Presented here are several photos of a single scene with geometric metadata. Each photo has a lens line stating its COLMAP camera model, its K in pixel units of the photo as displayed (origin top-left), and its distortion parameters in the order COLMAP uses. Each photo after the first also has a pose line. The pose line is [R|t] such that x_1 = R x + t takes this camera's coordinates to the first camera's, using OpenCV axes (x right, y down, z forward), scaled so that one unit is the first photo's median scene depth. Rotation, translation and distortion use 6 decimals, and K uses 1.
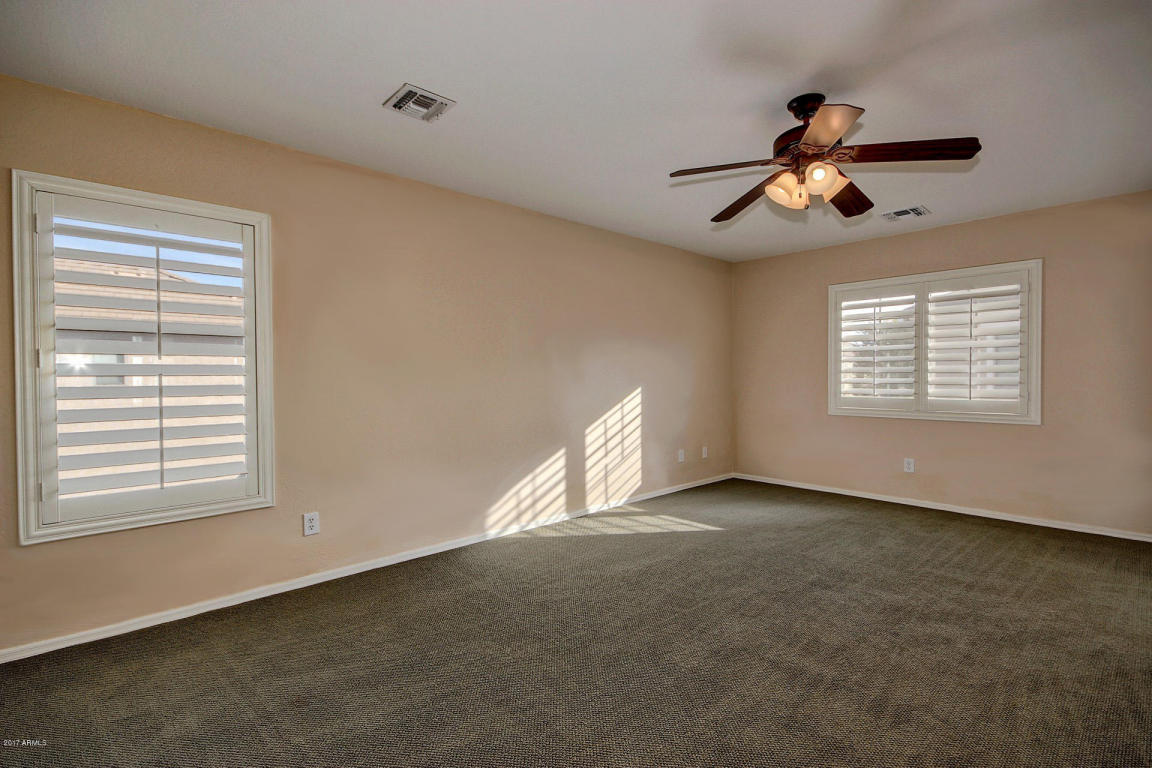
lens RADIAL K [[530.4, 0, 564.9], [0, 530.4, 383.7], [0, 0, 1]] dist [0.005388, -0.007548]
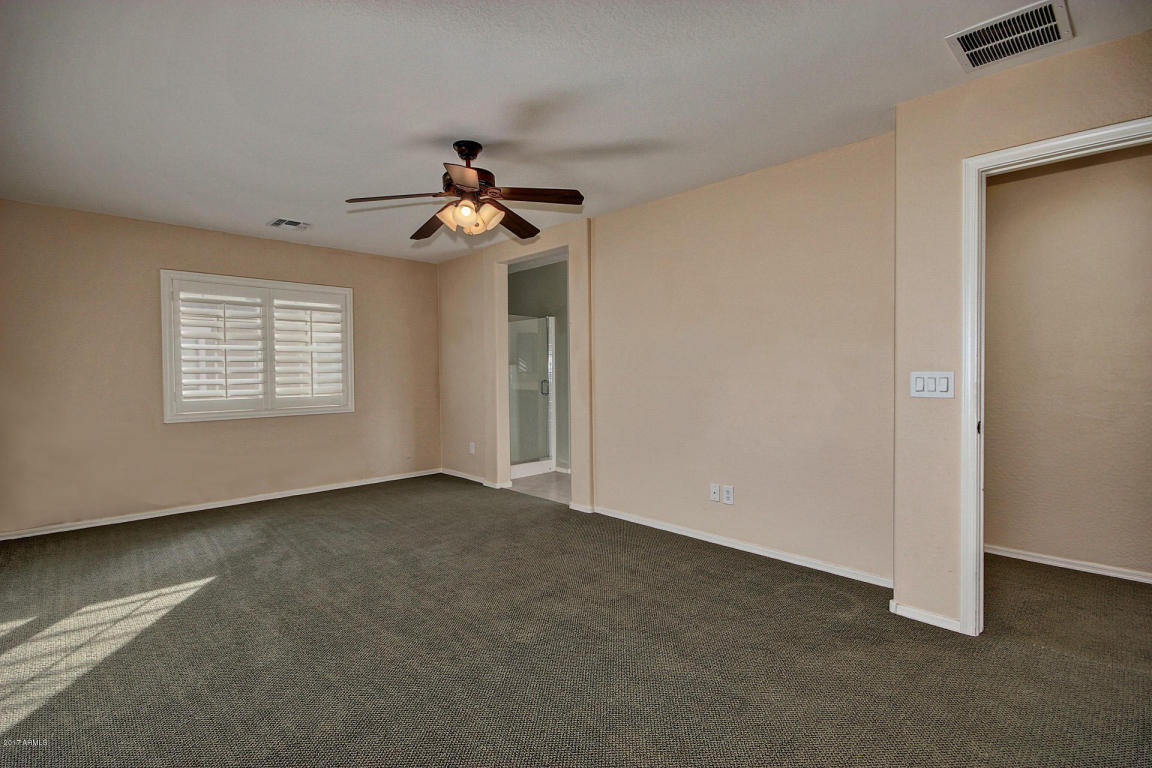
lens RADIAL K [[530.4, 0, 564.9], [0, 530.4, 383.7], [0, 0, 1]] dist [0.005388, -0.007548]
pose [[-0.024717, -0.016831, 0.999553, -0.460037], [0.022756, 0.999590, 0.017394, -0.005351], [-0.999435, 0.023176, -0.024324, 0.496119]]
